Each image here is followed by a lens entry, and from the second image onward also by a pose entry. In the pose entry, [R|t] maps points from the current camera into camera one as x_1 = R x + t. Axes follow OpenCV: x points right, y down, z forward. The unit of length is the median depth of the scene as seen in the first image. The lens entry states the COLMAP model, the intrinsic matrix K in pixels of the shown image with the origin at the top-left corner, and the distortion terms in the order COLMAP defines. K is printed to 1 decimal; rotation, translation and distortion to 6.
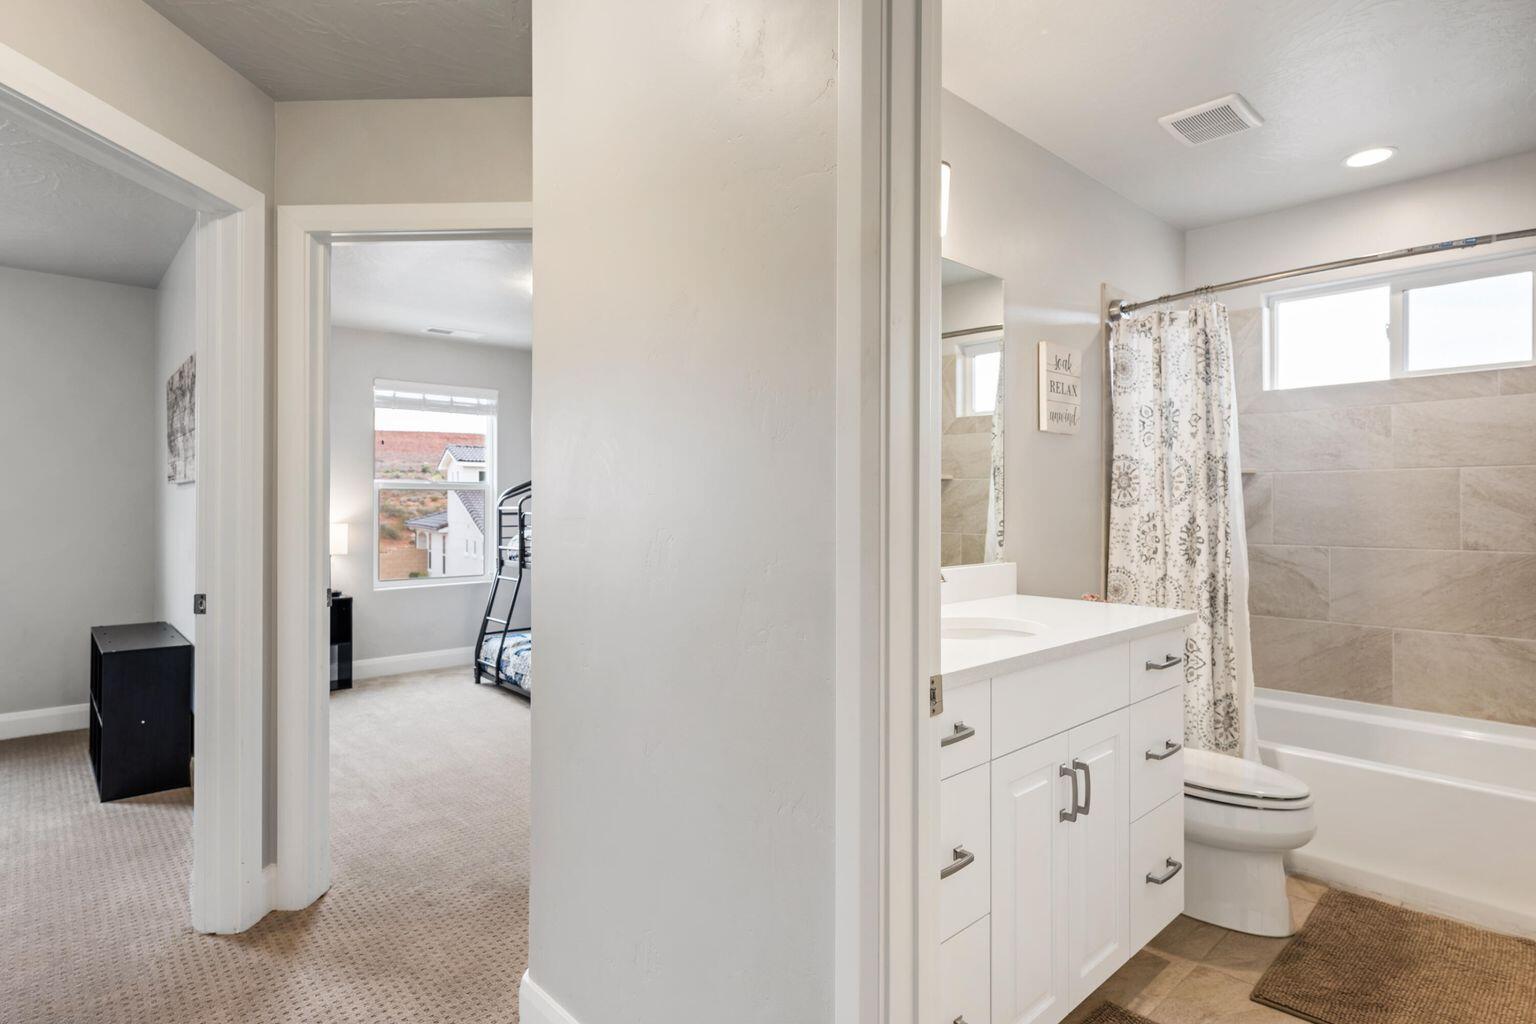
lens RADIAL K [[812.6, 0, 765.3], [0, 812.6, 508.6], [0, 0, 1]] dist [-0.001404, 0.000980]
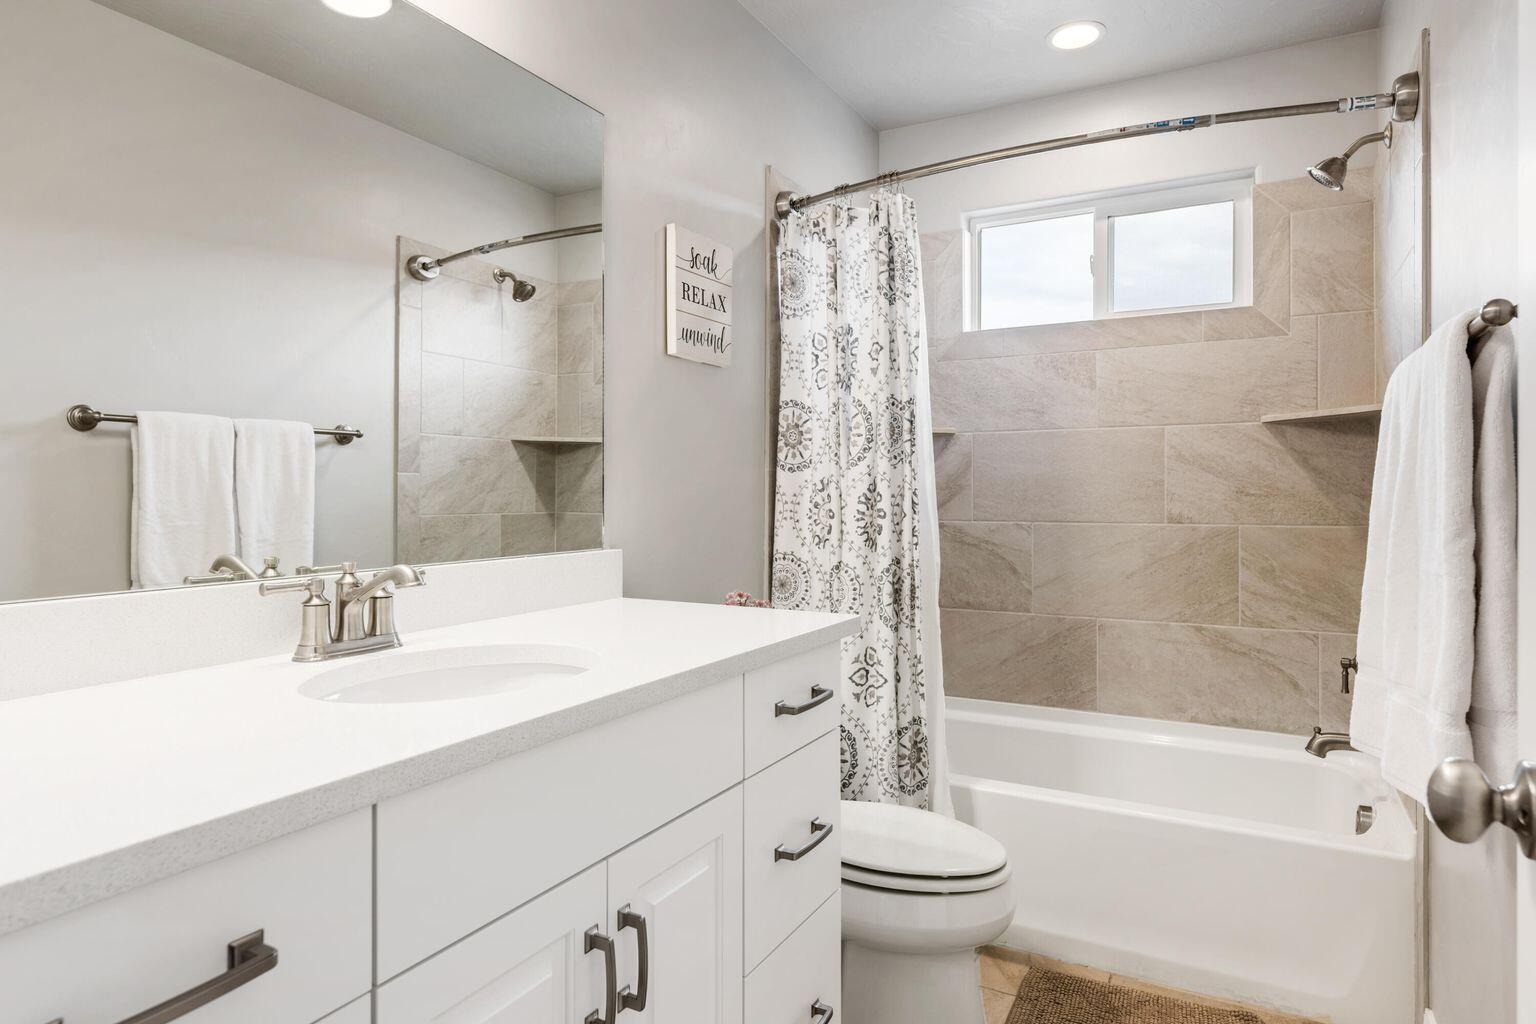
lens RADIAL K [[879.4, 0, 774.0], [0, 879.4, 510.6], [0, 0, 1]] dist [-0.001315, -0.000744]
pose [[0.949532, -0.007110, 0.313589, 0.189014], [0.002293, 0.999874, 0.015725, 0.022978], [-0.313661, -0.014213, 0.949429, 0.267954]]
